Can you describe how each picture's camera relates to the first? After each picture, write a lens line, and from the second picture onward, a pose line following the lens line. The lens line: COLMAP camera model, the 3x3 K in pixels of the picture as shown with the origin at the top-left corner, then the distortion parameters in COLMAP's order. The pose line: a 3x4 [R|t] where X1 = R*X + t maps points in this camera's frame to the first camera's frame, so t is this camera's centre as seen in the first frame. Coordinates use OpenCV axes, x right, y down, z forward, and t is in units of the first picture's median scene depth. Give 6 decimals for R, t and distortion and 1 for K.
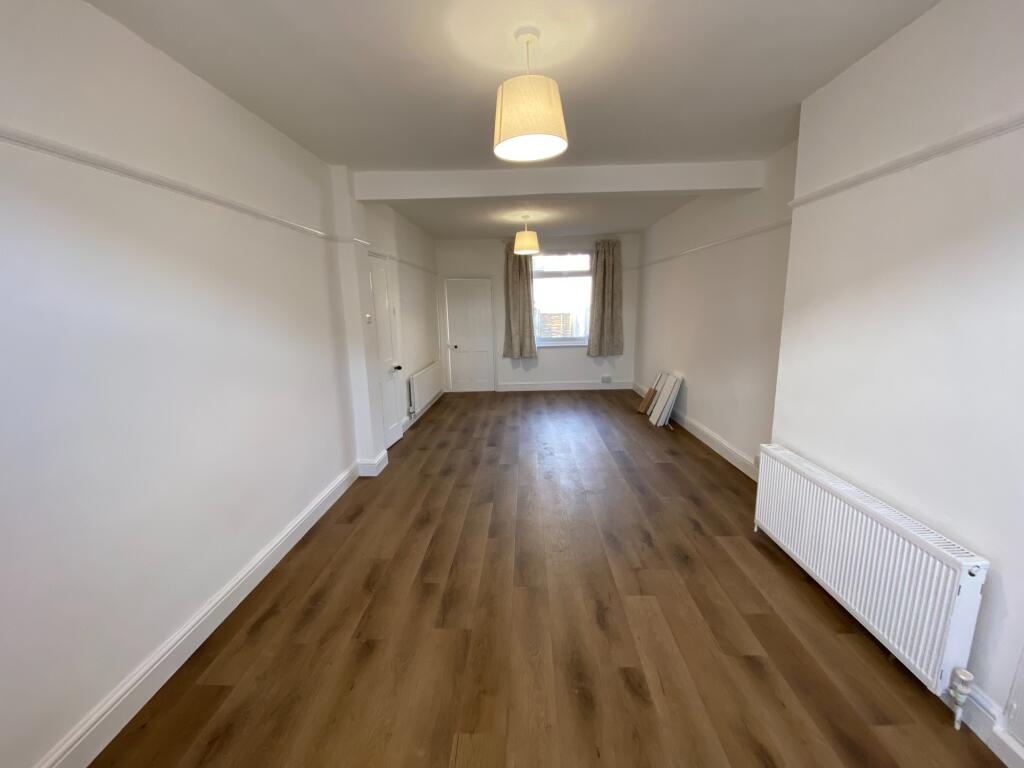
lens RADIAL K [[416.1, 0, 514.1], [0, 416.1, 385.7], [0, 0, 1]] dist [0.000327, -0.000015]
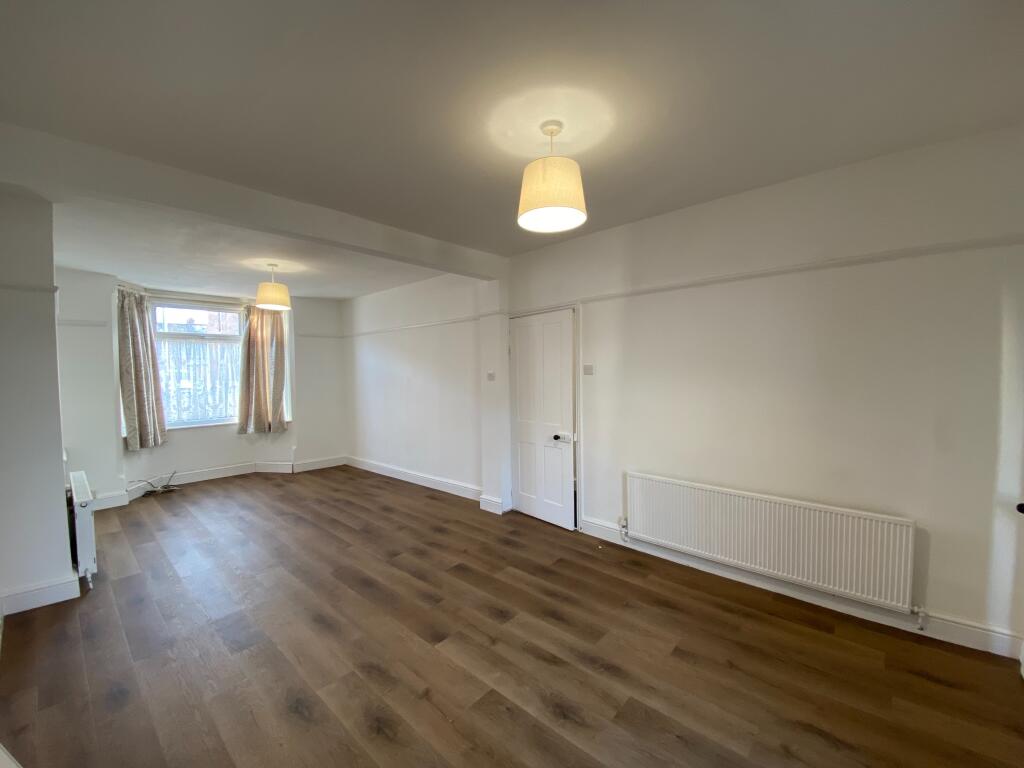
lens RADIAL K [[416.1, 0, 515.5], [0, 416.1, 384.8], [0, 0, 1]] dist [0.000327, -0.000015]
pose [[-0.638604, 0.088188, -0.764466, 0.556091], [-0.102995, 0.974679, 0.198476, -0.429966], [0.762612, 0.205484, -0.613351, 2.025659]]
